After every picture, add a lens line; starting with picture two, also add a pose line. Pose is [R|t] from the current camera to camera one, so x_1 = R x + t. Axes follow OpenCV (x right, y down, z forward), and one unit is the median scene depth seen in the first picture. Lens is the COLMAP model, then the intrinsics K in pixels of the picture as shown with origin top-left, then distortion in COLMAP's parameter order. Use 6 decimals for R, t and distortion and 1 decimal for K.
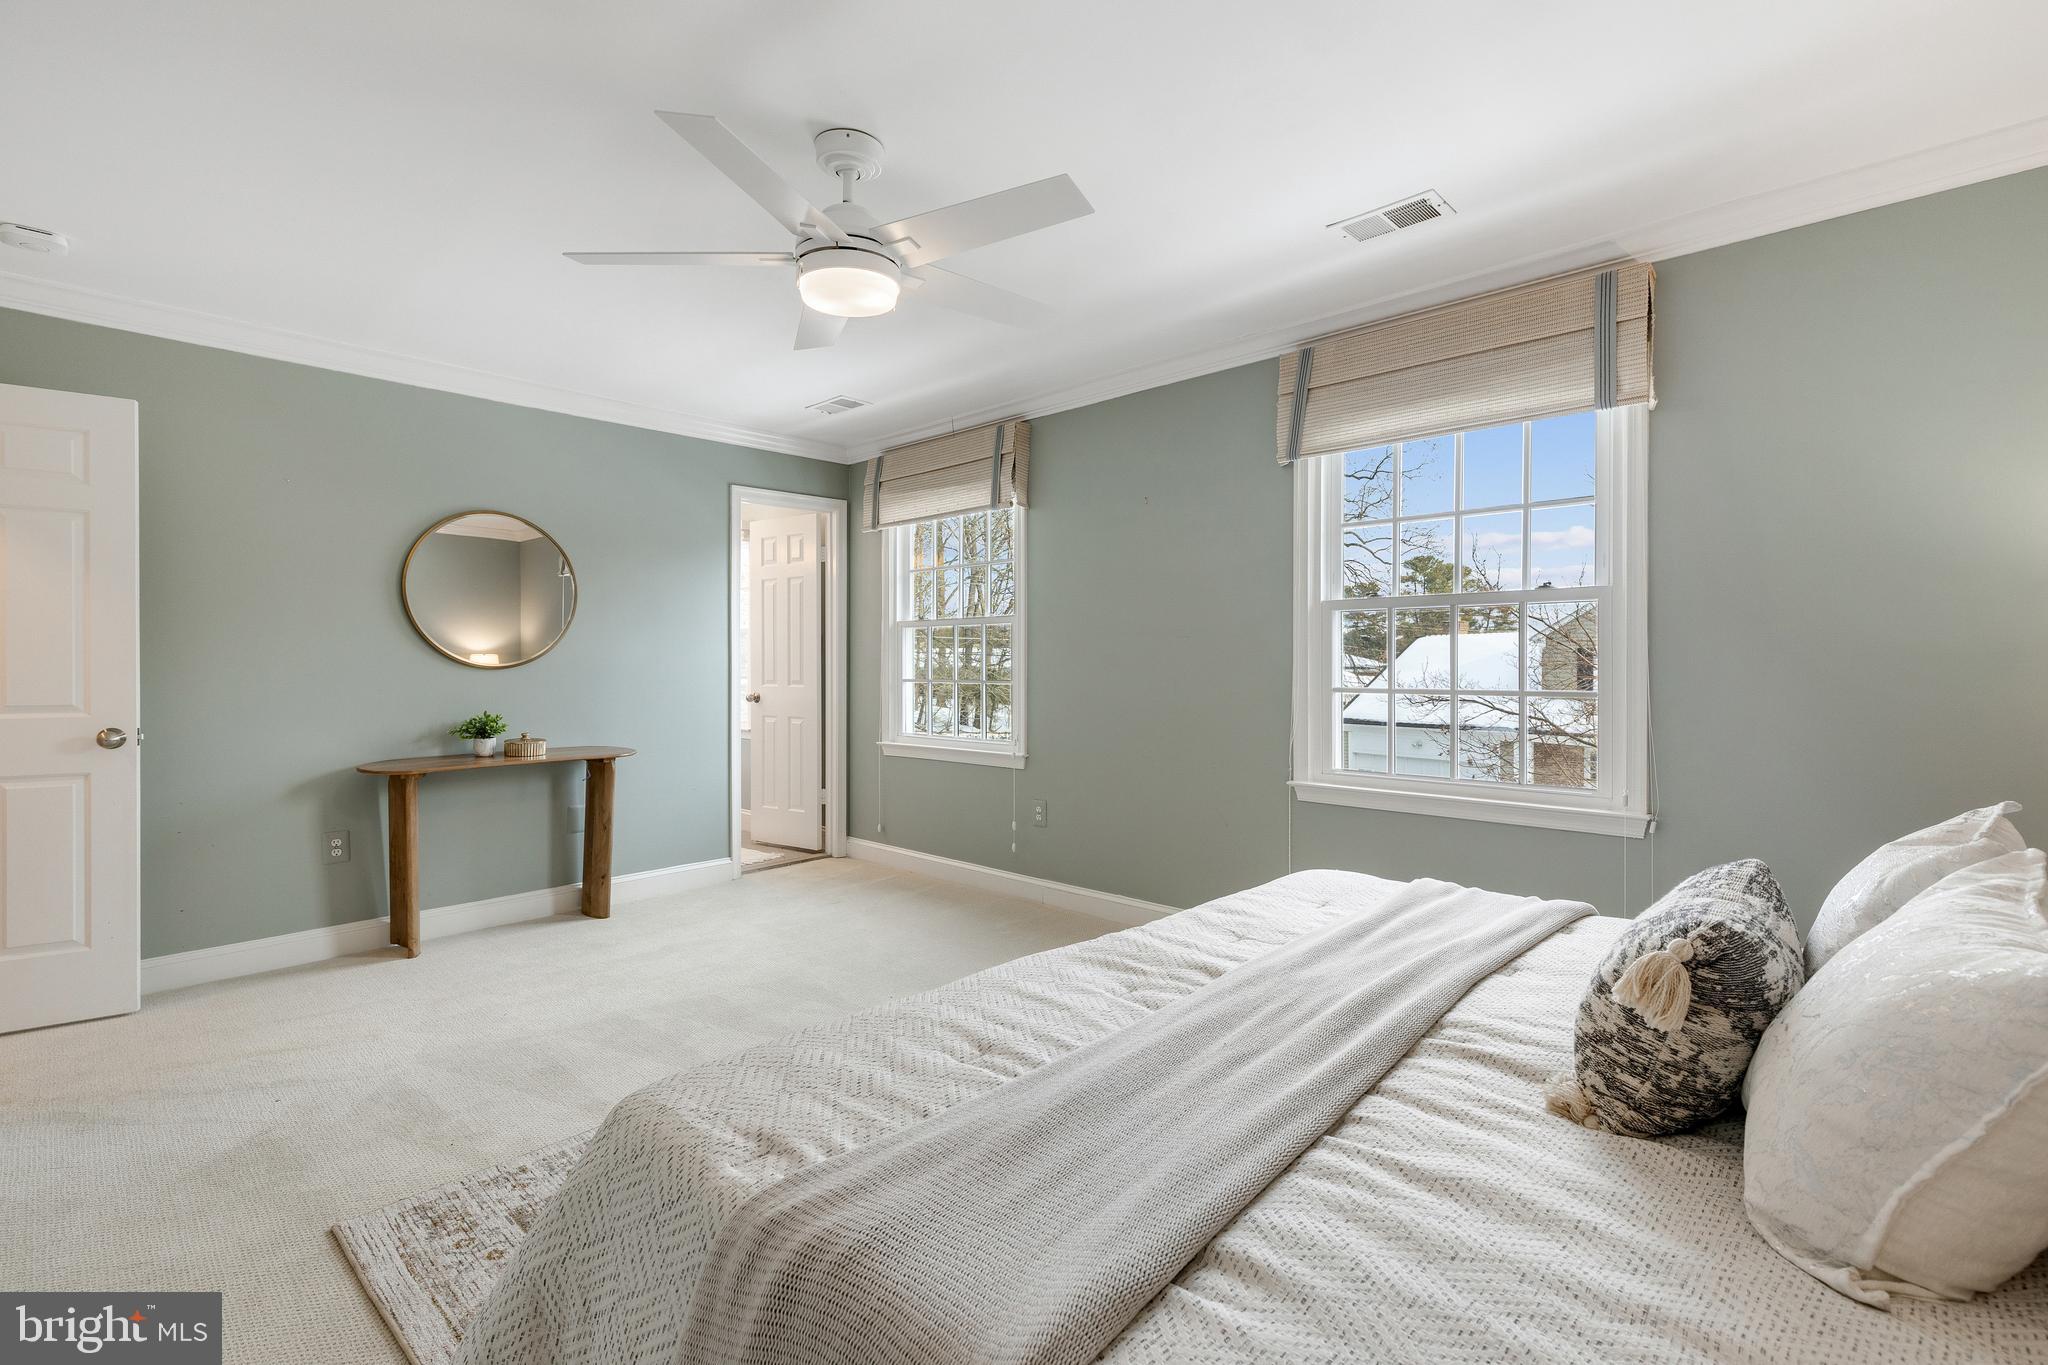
lens RADIAL K [[921.7, 0, 1022.8], [0, 921.7, 673.6], [0, 0, 1]] dist [0.008422, -0.000240]
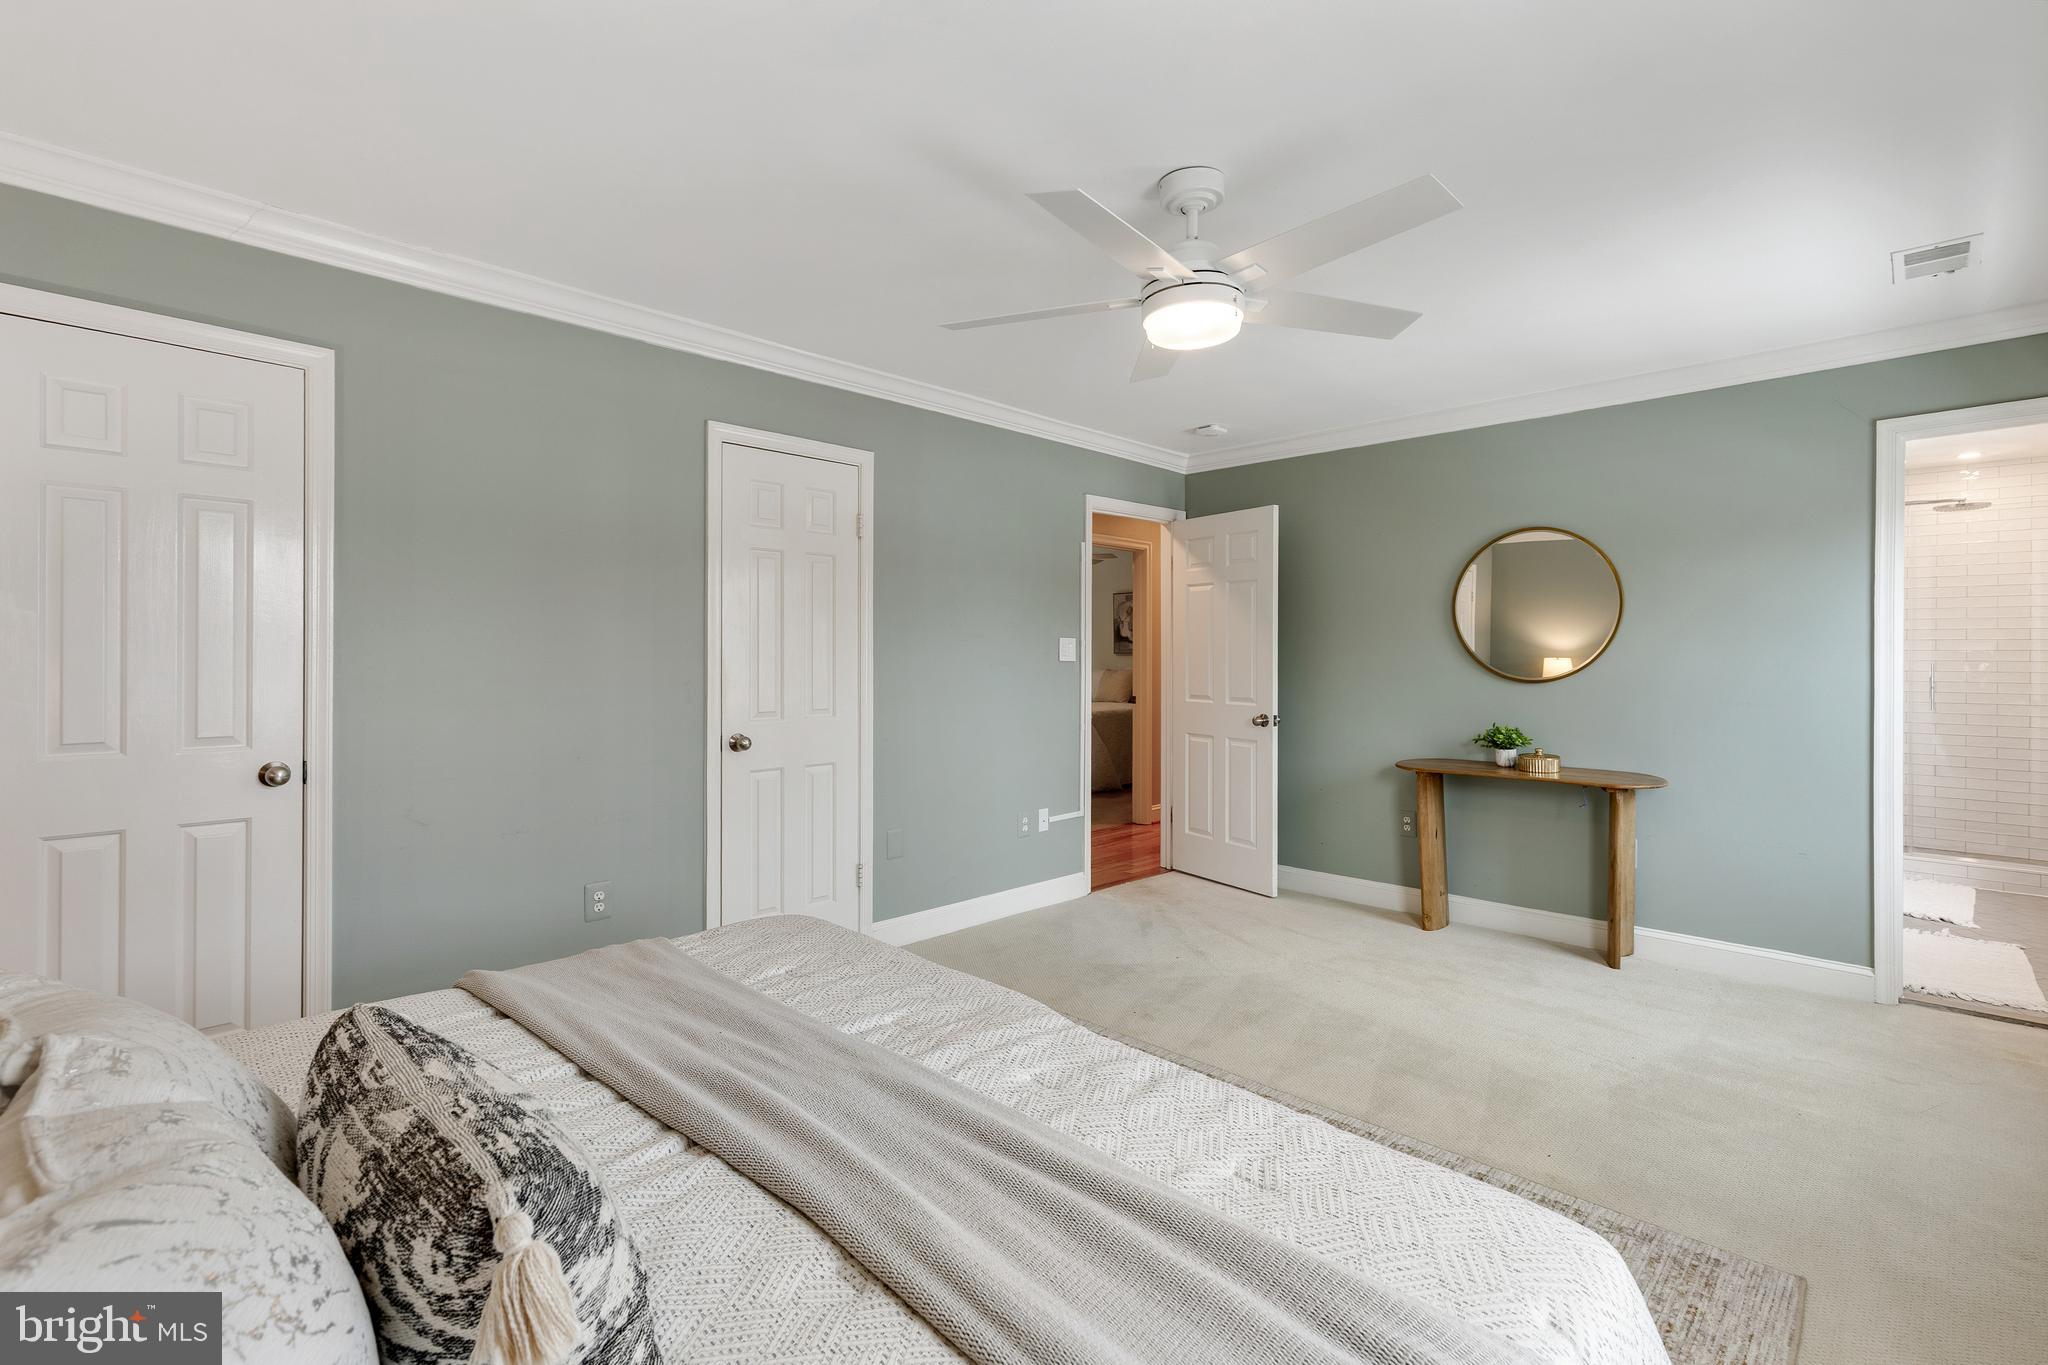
lens RADIAL K [[921.7, 0, 1021.4], [0, 921.7, 660.2], [0, 0, 1]] dist [0.008422, -0.000240]
pose [[-0.019548, 0.006789, -0.999786, 0.590724], [-0.014060, 0.999876, 0.007065, -0.037672], [0.999710, 0.014195, -0.019450, 0.596135]]
